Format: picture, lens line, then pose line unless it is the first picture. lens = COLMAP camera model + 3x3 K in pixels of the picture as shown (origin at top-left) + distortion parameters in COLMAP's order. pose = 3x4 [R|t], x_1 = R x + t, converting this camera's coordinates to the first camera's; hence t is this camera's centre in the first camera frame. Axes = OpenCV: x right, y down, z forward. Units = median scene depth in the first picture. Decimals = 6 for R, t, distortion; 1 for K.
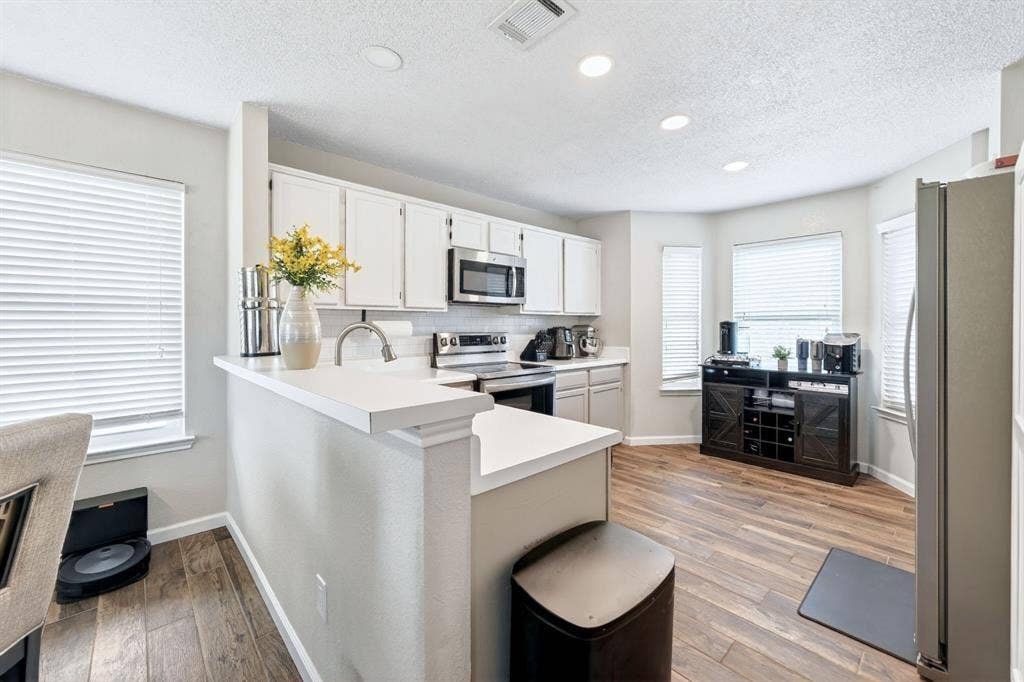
lens RADIAL K [[411.1, 0, 513.9], [0, 411.1, 326.9], [0, 0, 1]] dist [-0.003188, -0.000159]
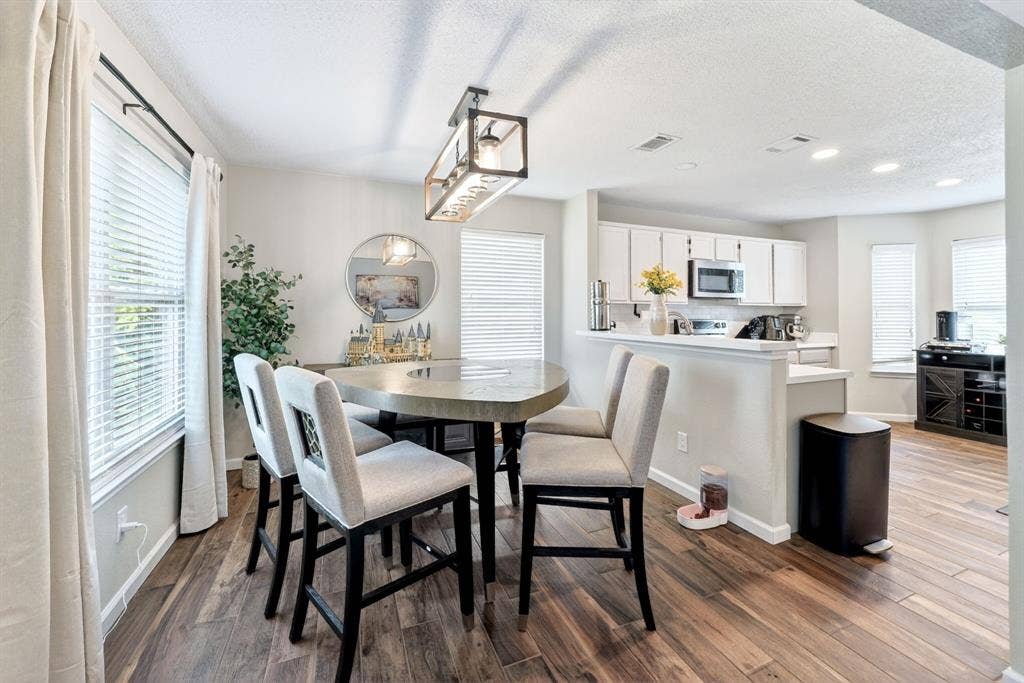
lens RADIAL K [[415.0, 0, 511.8], [0, 415.0, 308.6], [0, 0, 1]] dist [-0.001676, 0.000106]
pose [[0.937474, -0.002072, -0.348050, -0.220181], [-0.003791, 0.999862, -0.016165, 0.003100], [0.348036, 0.016473, 0.937336, -0.534311]]
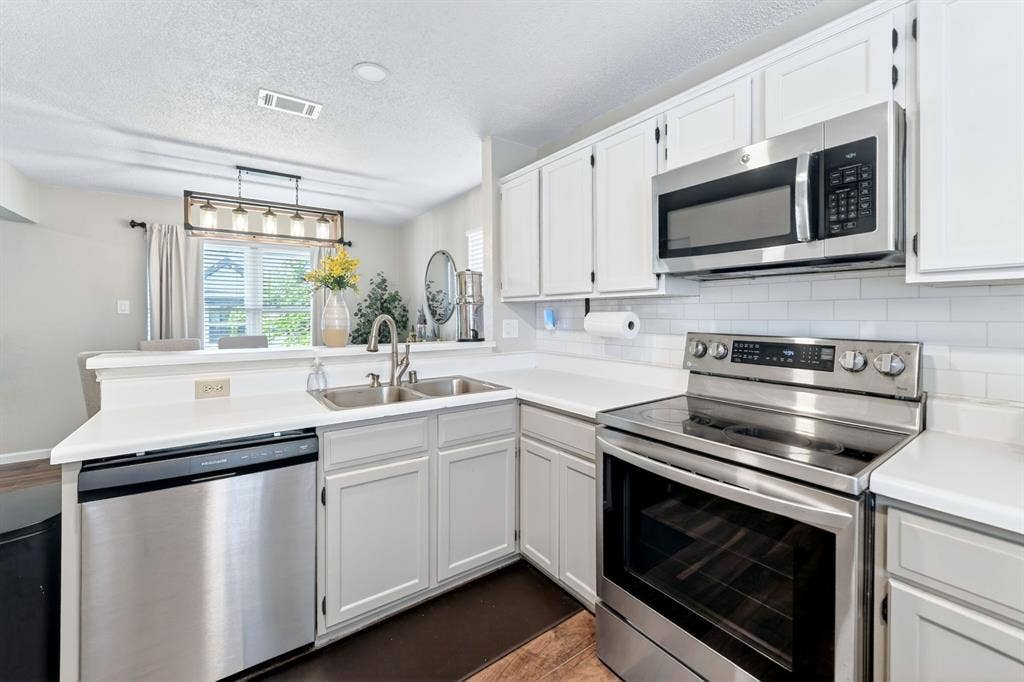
lens RADIAL K [[416.9, 0, 512.6], [0, 416.9, 314.9], [0, 0, 1]] dist [-0.000751, -0.000015]
pose [[-0.124739, 0.000866, -0.992189, 0.396602], [-0.005207, 0.999985, 0.001527, -0.008546], [0.992176, 0.005356, -0.124732, 0.816104]]
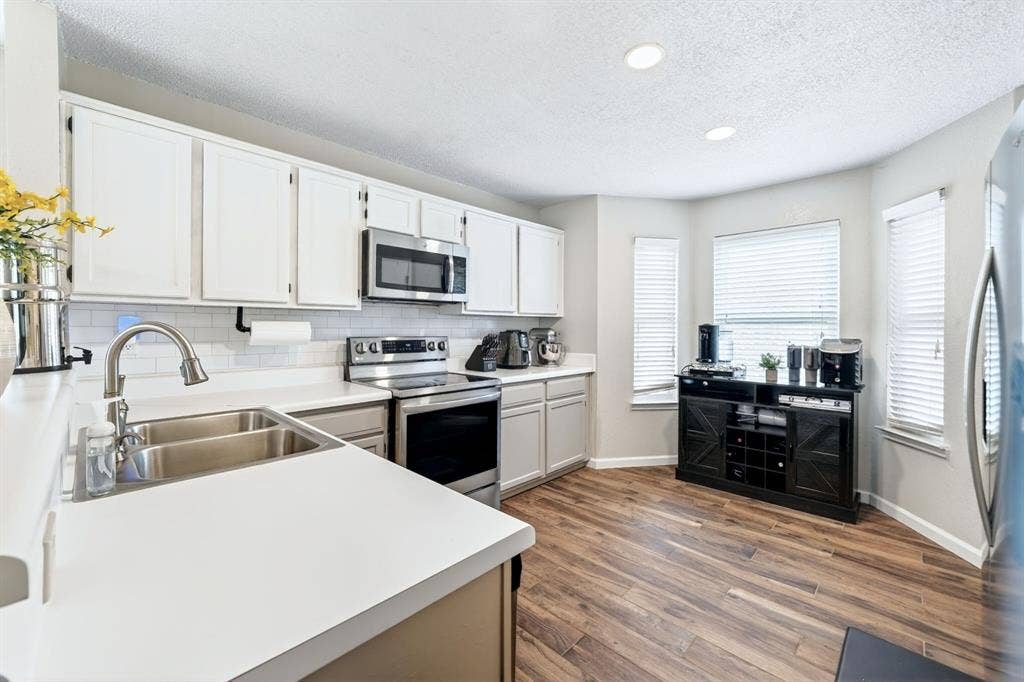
lens RADIAL K [[411.1, 0, 513.9], [0, 411.1, 326.9], [0, 0, 1]] dist [-0.003188, -0.000159]
pose [[0.998895, 0.004521, 0.046778, 0.088411], [-0.004232, 0.999971, -0.006278, -0.001392], [-0.046805, 0.006073, 0.998886, 0.189367]]
